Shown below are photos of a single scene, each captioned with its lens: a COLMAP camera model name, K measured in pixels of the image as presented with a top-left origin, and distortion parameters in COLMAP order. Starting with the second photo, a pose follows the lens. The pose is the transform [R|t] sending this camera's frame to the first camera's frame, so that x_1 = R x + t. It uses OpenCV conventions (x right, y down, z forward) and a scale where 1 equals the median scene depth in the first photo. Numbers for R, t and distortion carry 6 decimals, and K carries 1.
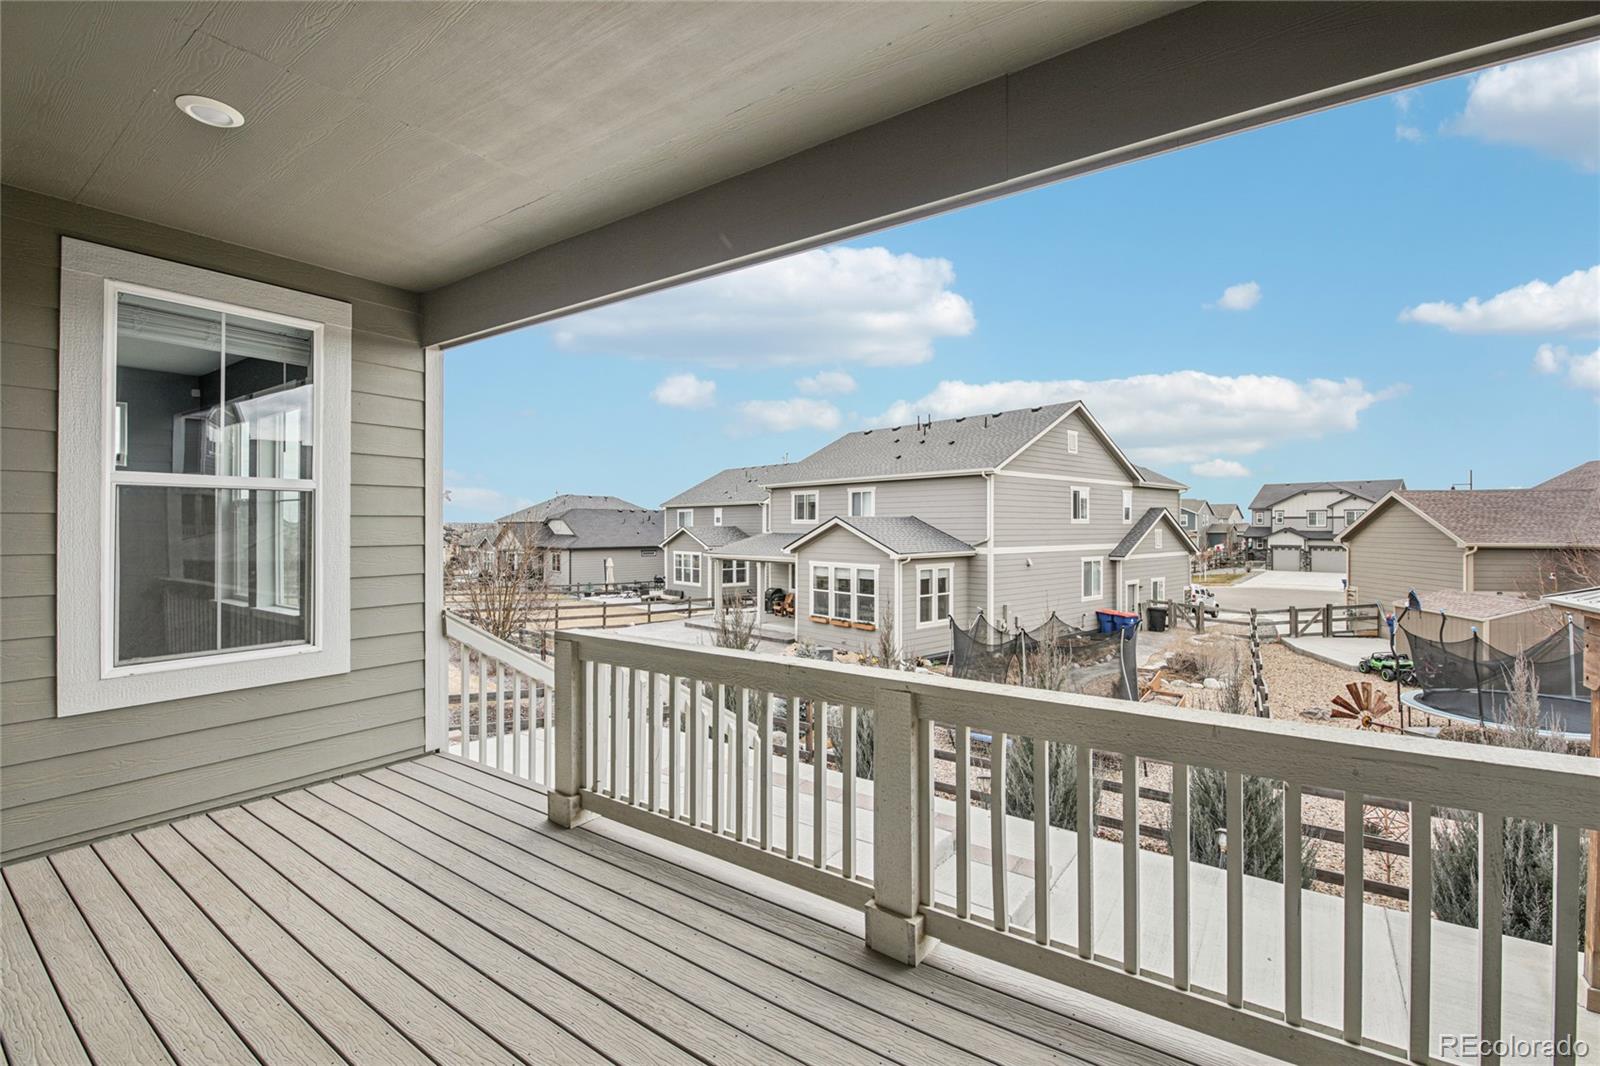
lens RADIAL K [[703.3, 0, 797.3], [0, 703.3, 531.8], [0, 0, 1]] dist [0.002189, 0.000164]
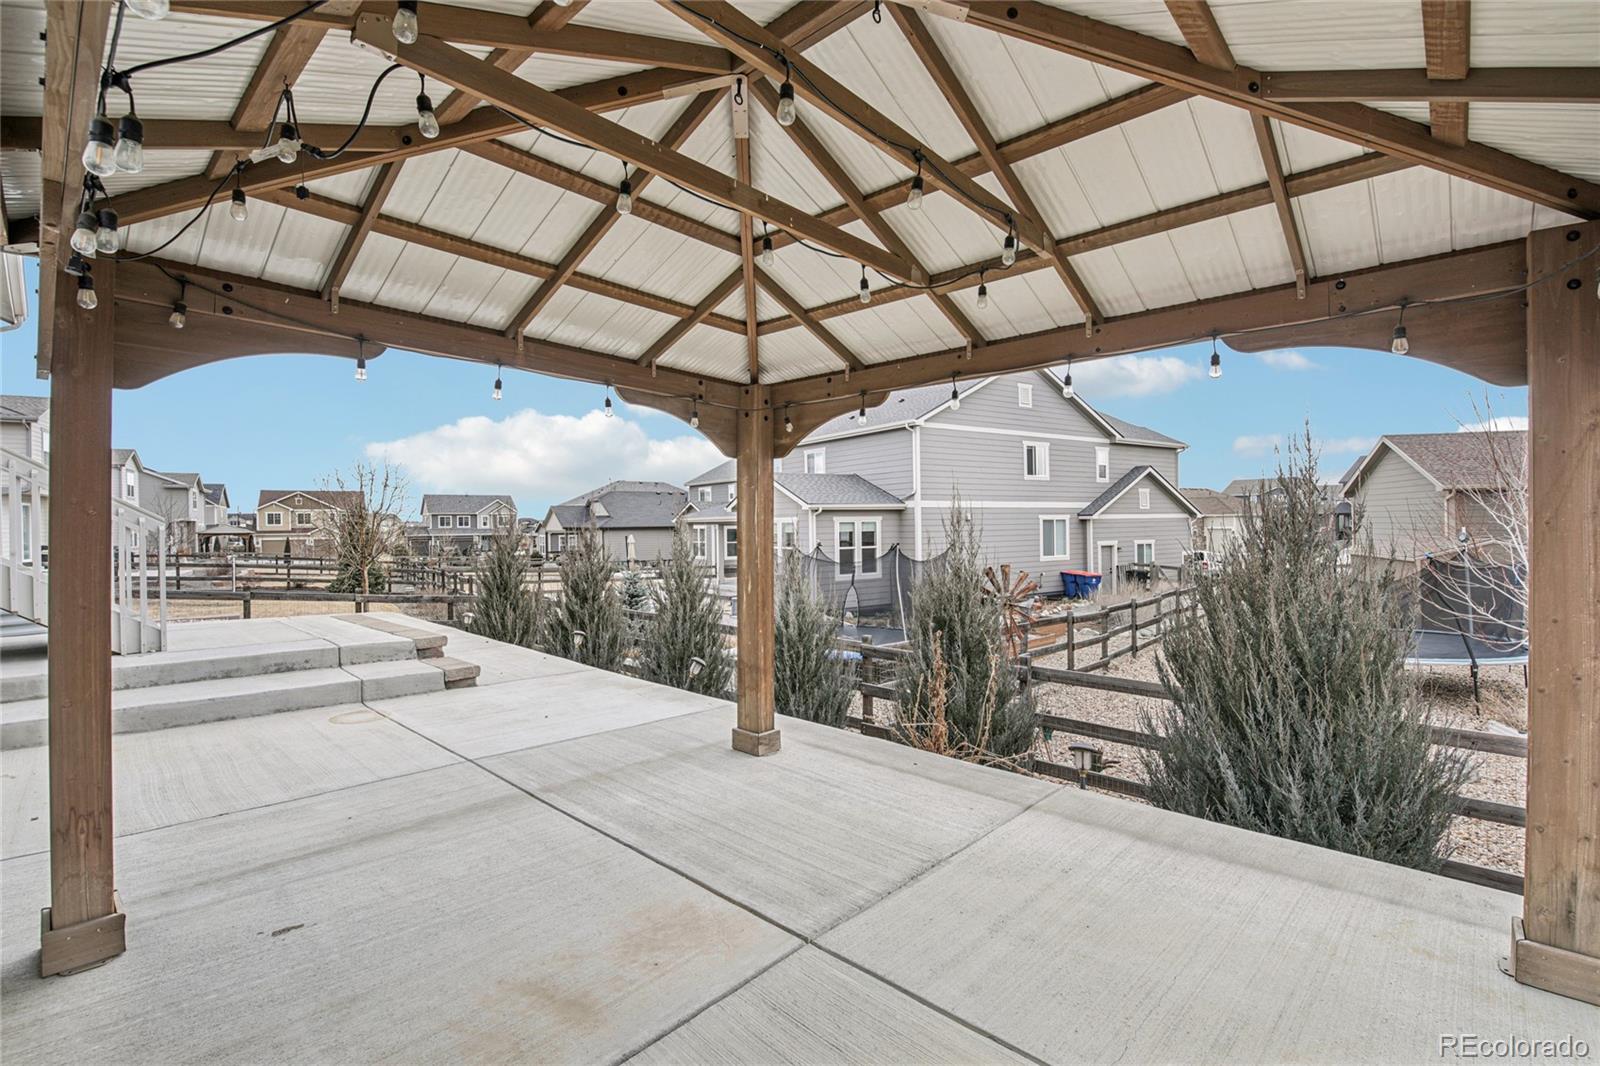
lens RADIAL K [[703.3, 0, 798.7], [0, 703.3, 529.3], [0, 0, 1]] dist [0.002189, 0.000164]
pose [[0.991466, -0.011621, -0.129849, 0.192680], [0.012277, 0.999916, 0.004251, 0.046134], [0.129788, -0.005809, 0.991525, -0.004146]]
